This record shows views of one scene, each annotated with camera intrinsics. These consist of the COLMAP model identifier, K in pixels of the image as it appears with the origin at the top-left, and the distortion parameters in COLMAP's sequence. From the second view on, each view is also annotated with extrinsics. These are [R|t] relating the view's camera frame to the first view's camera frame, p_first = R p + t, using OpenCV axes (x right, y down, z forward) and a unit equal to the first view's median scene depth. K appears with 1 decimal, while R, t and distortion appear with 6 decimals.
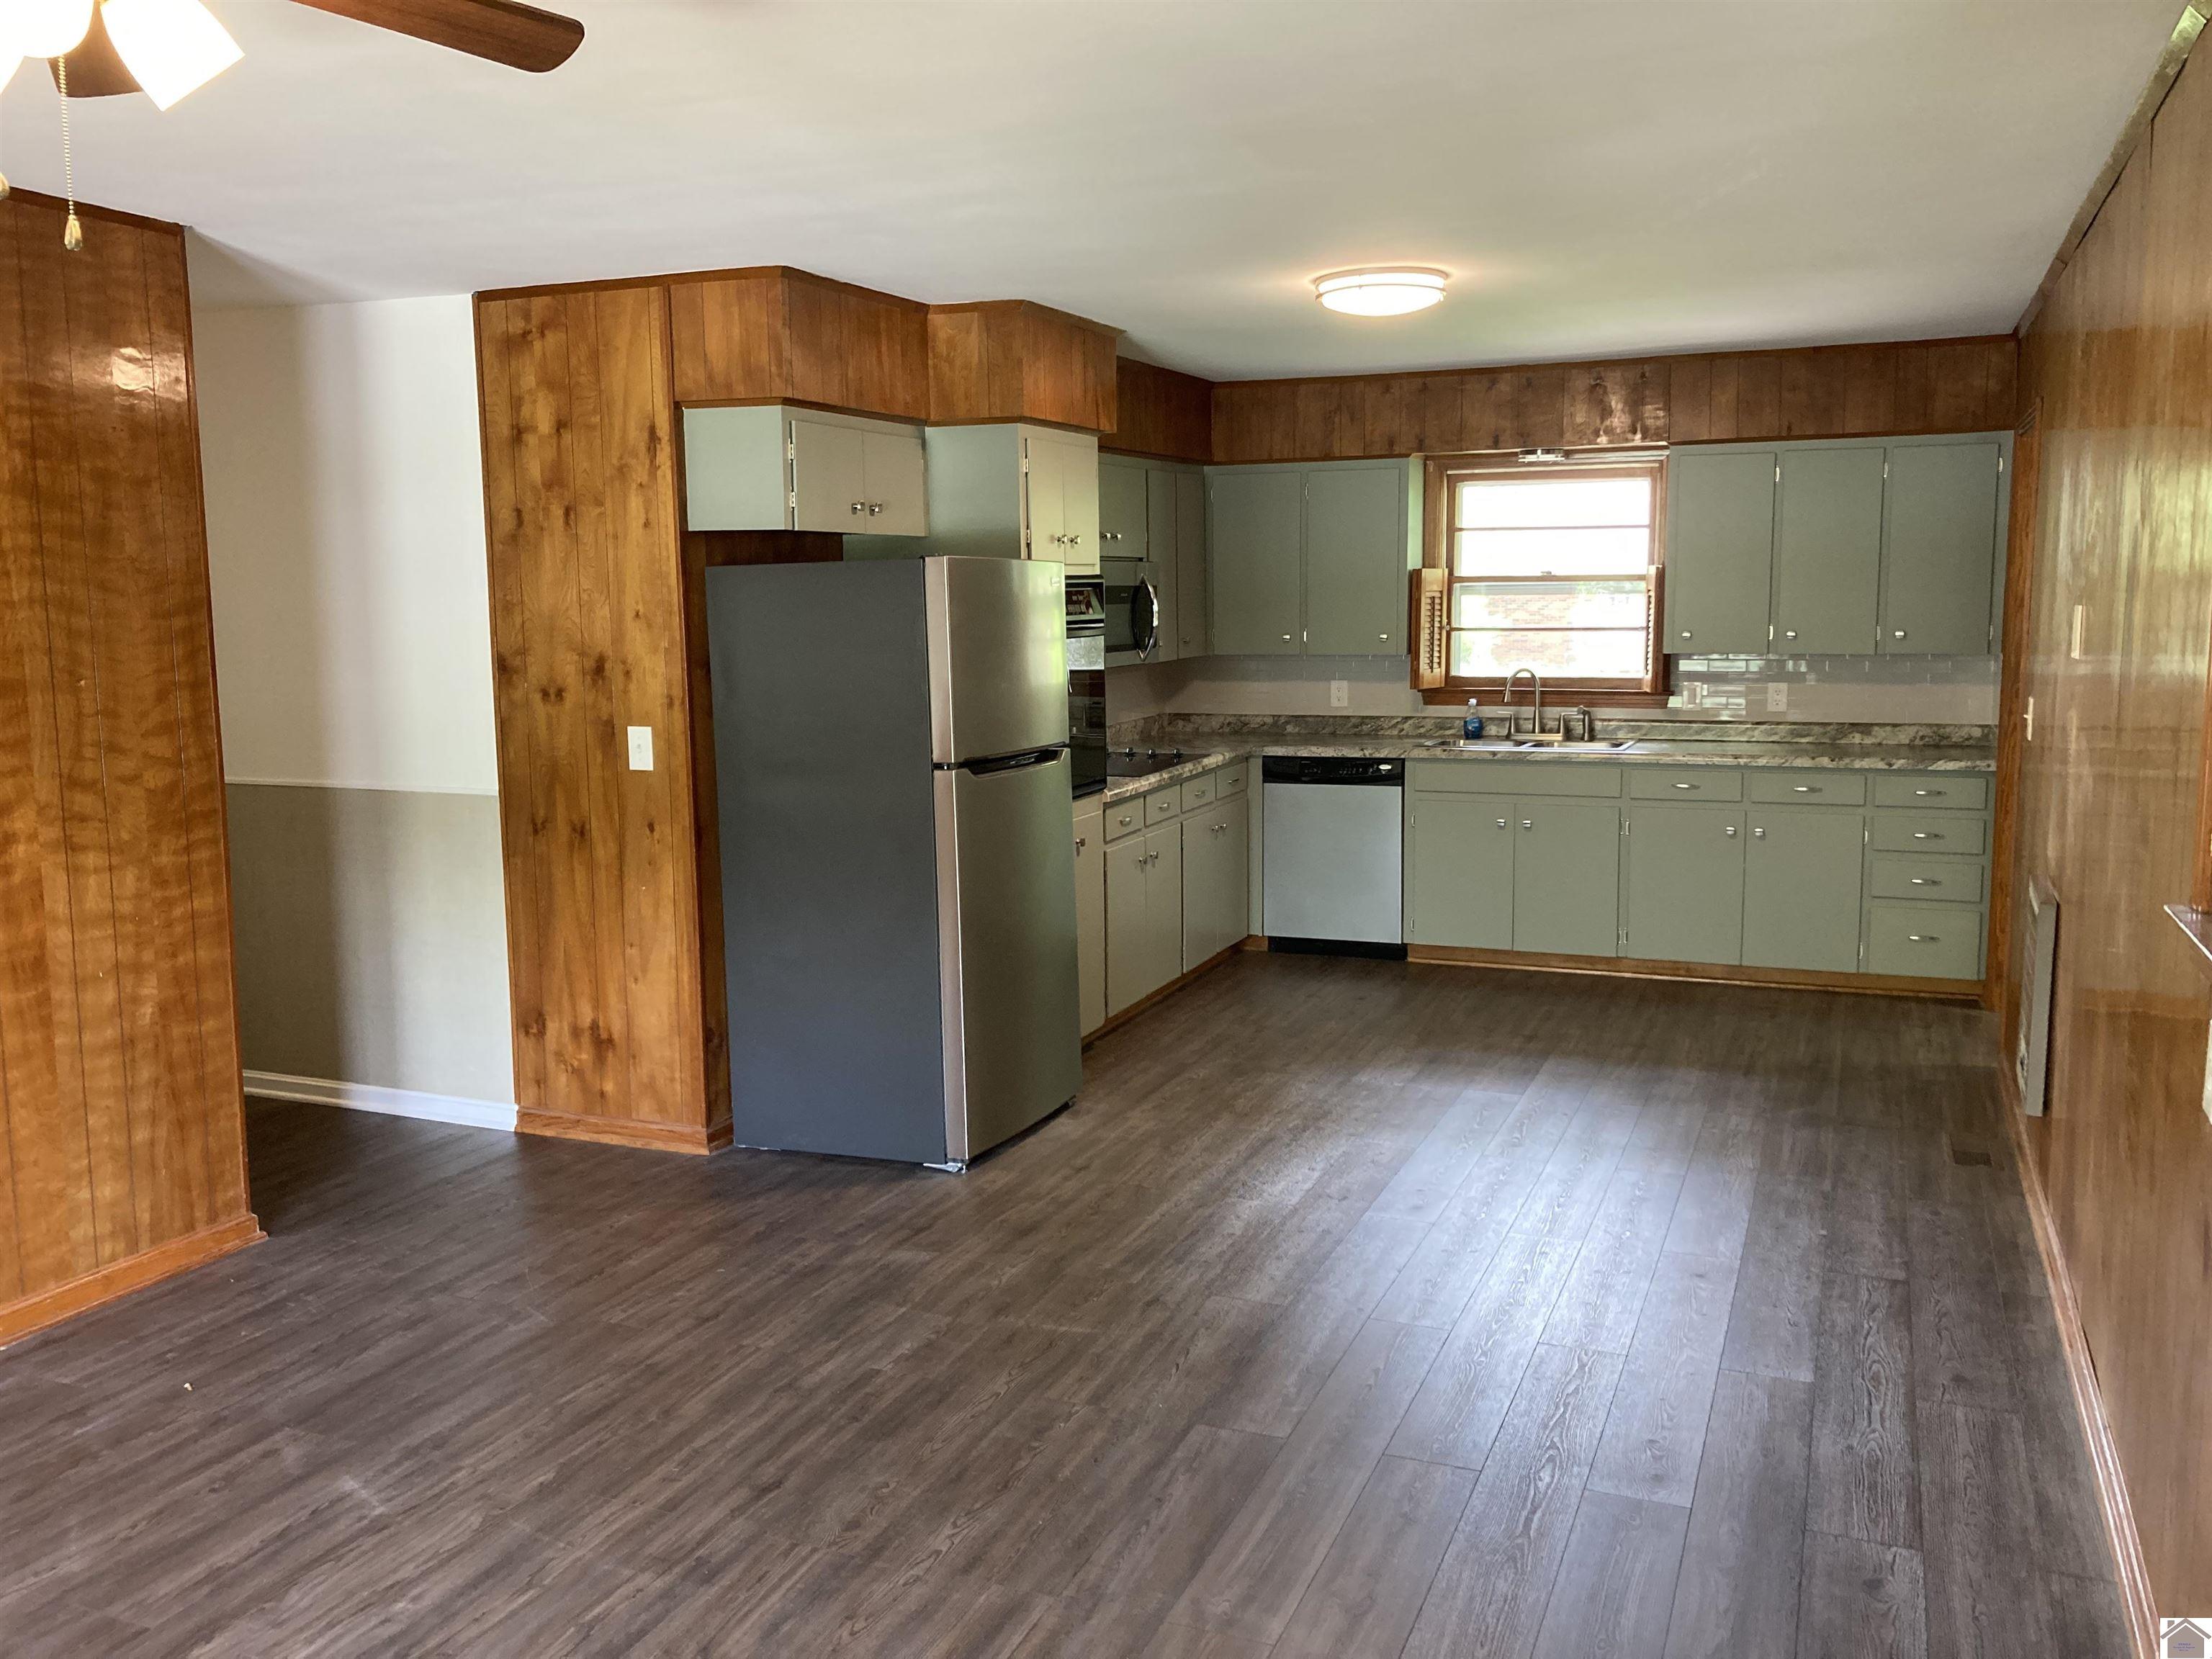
lens RADIAL K [[1812.4, 0, 1106.9], [0, 1812.4, 826.8], [0, 0, 1]] dist [0.041002, -0.021950]
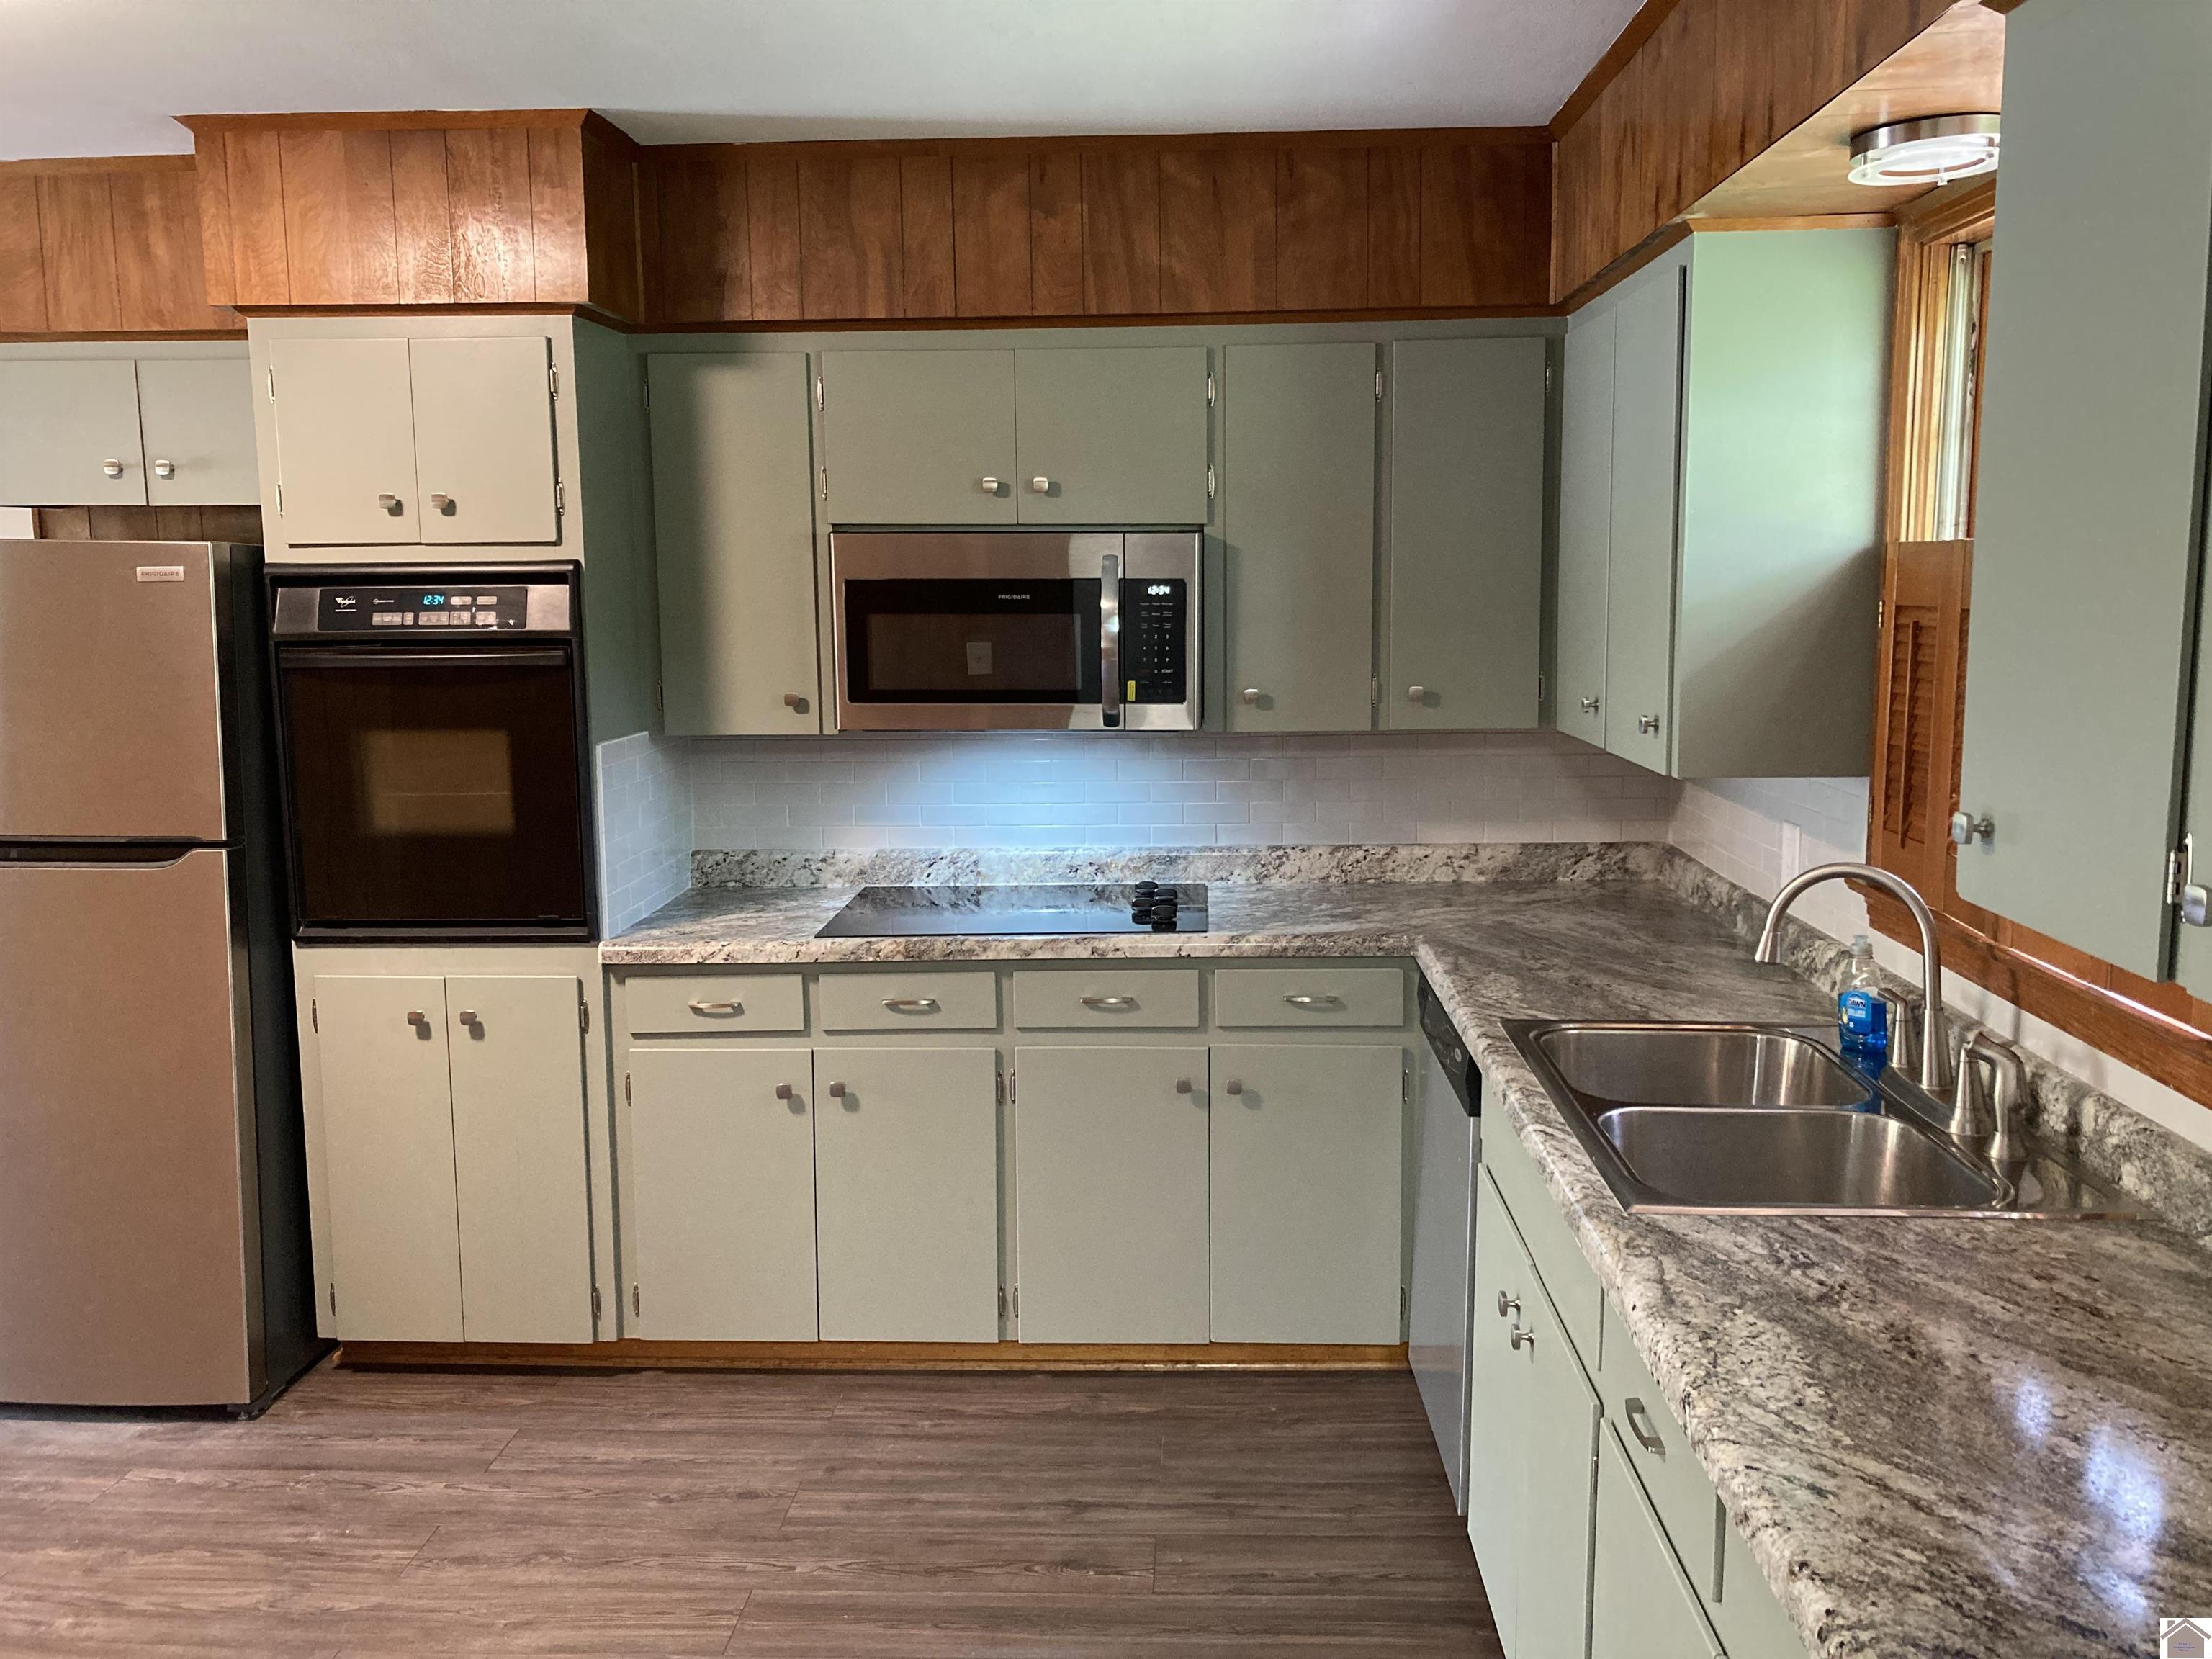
lens RADIAL K [[1803.5, 0, 1107.5], [0, 1803.5, 827.4], [0, 0, 1]] dist [0.000495, -0.000169]
pose [[0.347616, 0.139485, -0.927204, 0.597797], [-0.120140, 0.987348, 0.103491, -0.139768], [0.929908, 0.075419, 0.359975, 0.990996]]
